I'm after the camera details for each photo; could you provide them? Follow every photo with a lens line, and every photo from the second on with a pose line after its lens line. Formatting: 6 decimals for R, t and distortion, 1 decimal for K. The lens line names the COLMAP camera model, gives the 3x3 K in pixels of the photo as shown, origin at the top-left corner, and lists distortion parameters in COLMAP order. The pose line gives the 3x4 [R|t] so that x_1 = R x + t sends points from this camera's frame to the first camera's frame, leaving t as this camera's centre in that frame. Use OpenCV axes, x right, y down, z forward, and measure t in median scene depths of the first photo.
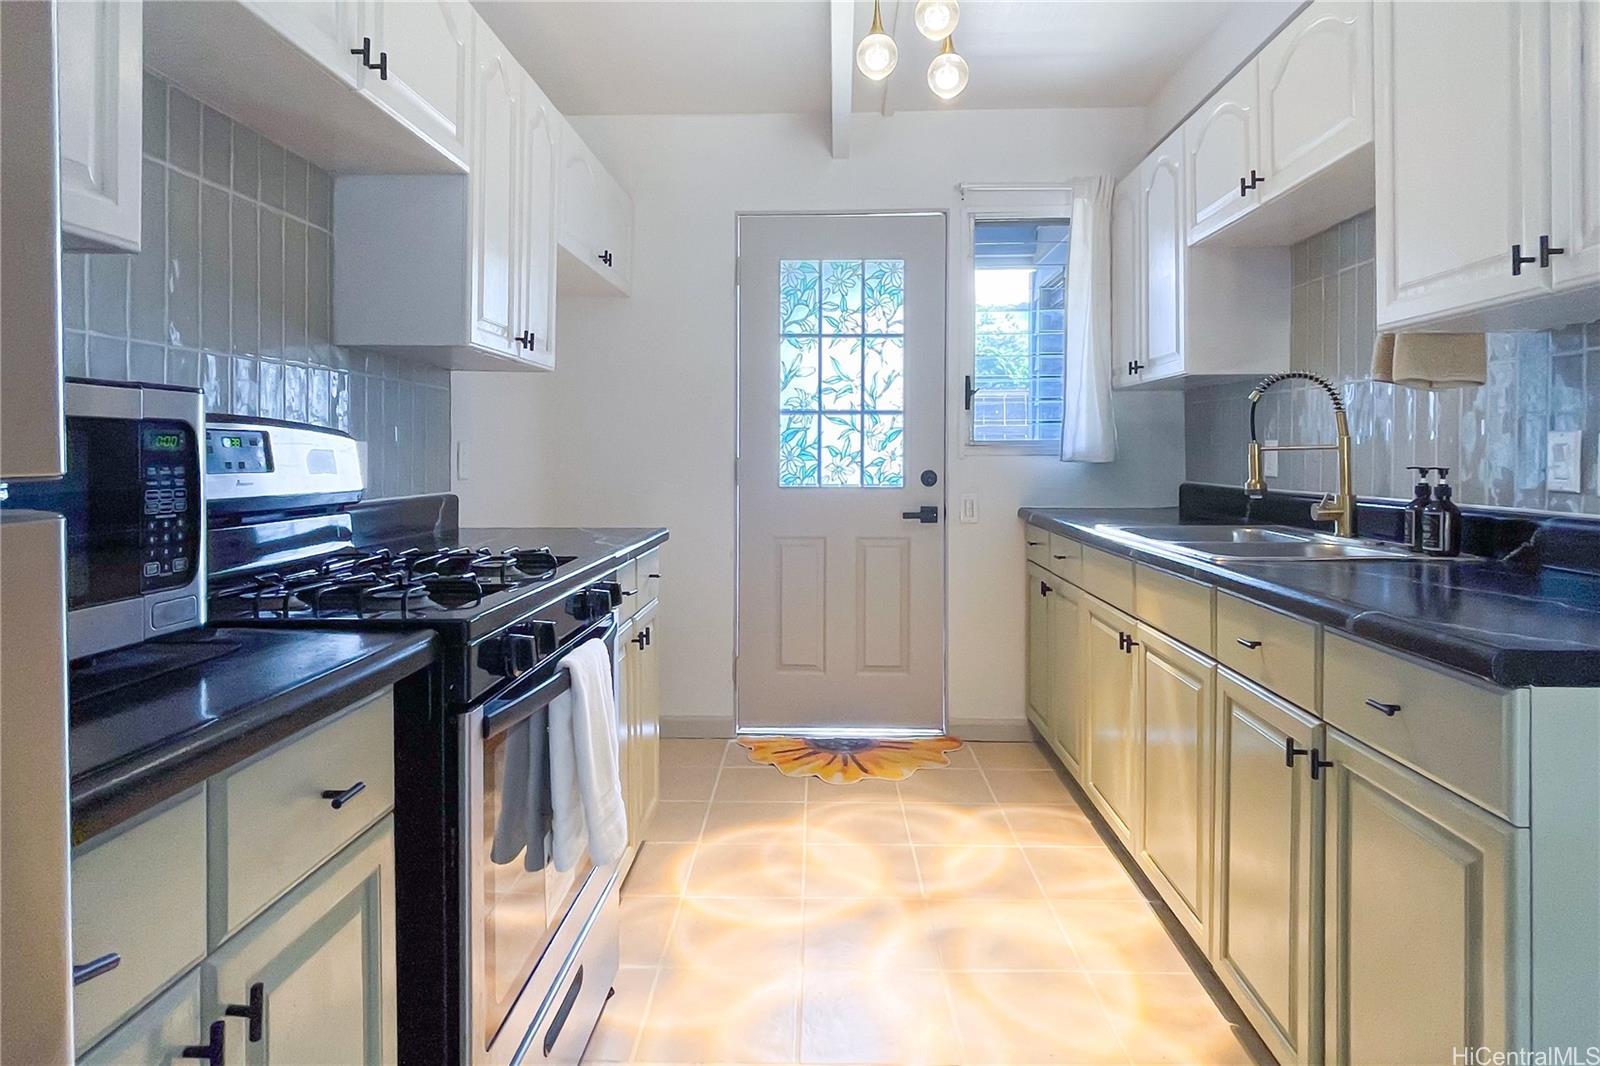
lens RADIAL K [[871.6, 0, 800.5], [0, 871.6, 455.4], [0, 0, 1]] dist [-0.015509, 0.002679]
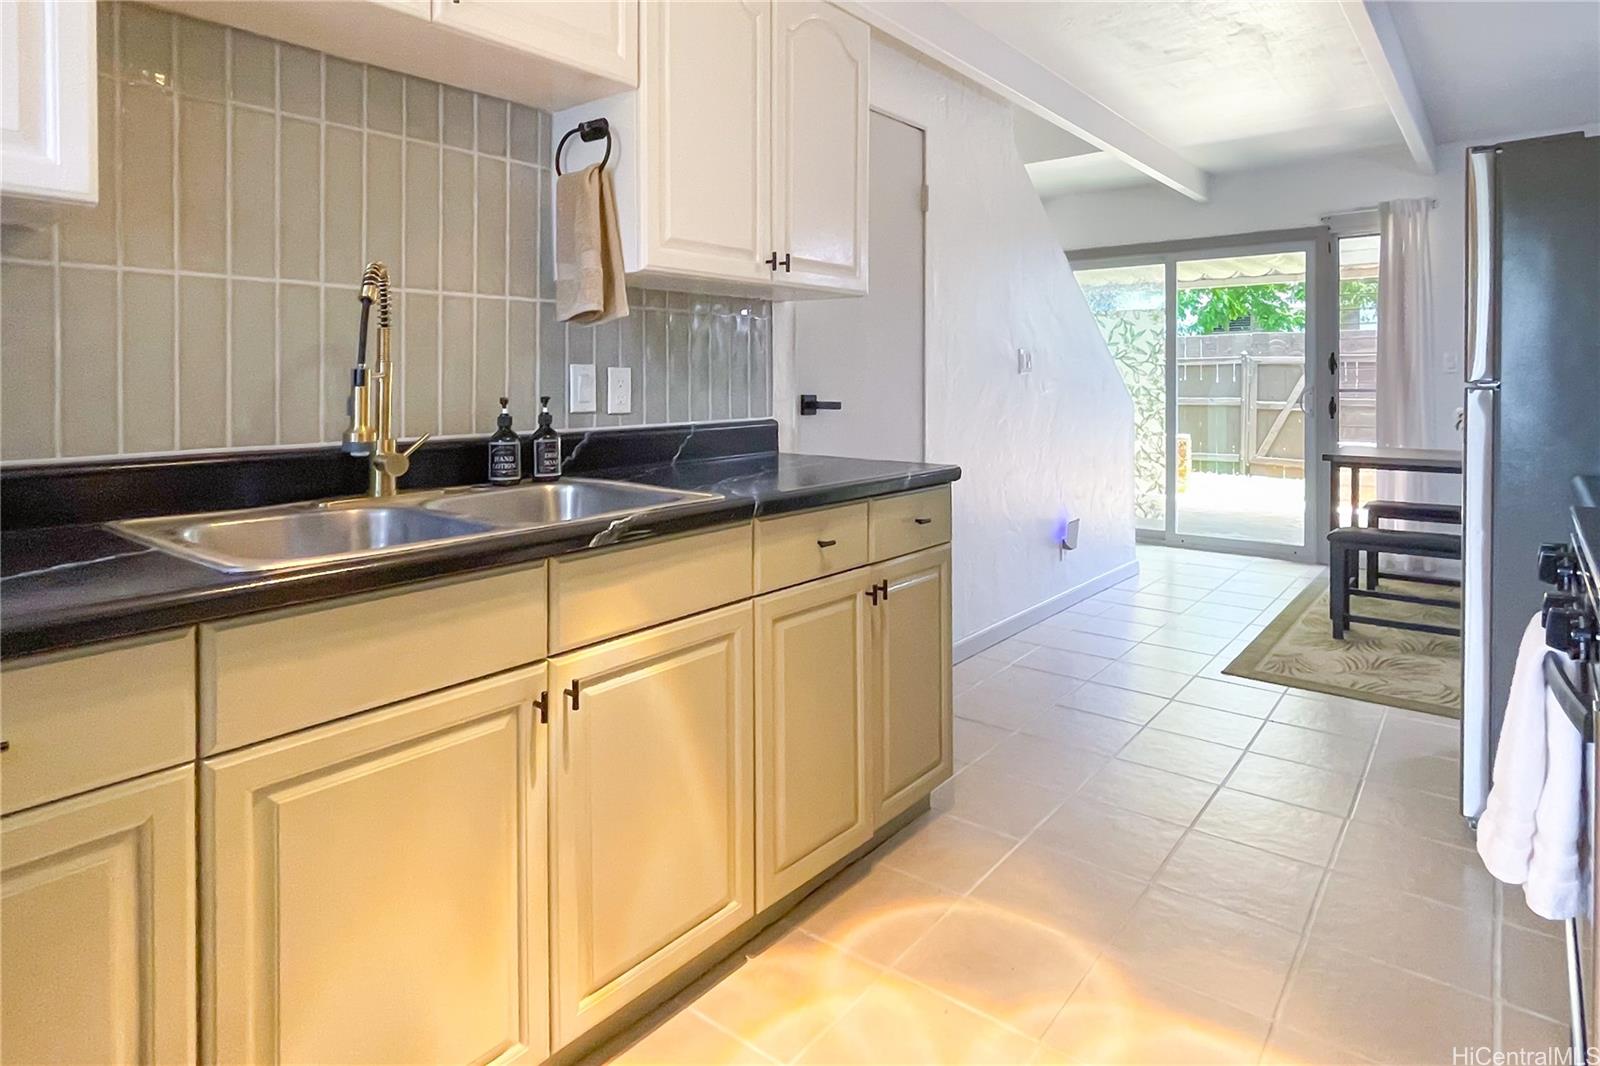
lens RADIAL K [[871.6, 0, 799.4], [0, 871.6, 388.5], [0, 0, 1]] dist [-0.015509, 0.002679]
pose [[-0.788886, 0.000880, 0.614539, -0.147556], [0.007981, 0.999929, 0.008814, -0.002043], [-0.614488, 0.011858, -0.788837, 1.635684]]
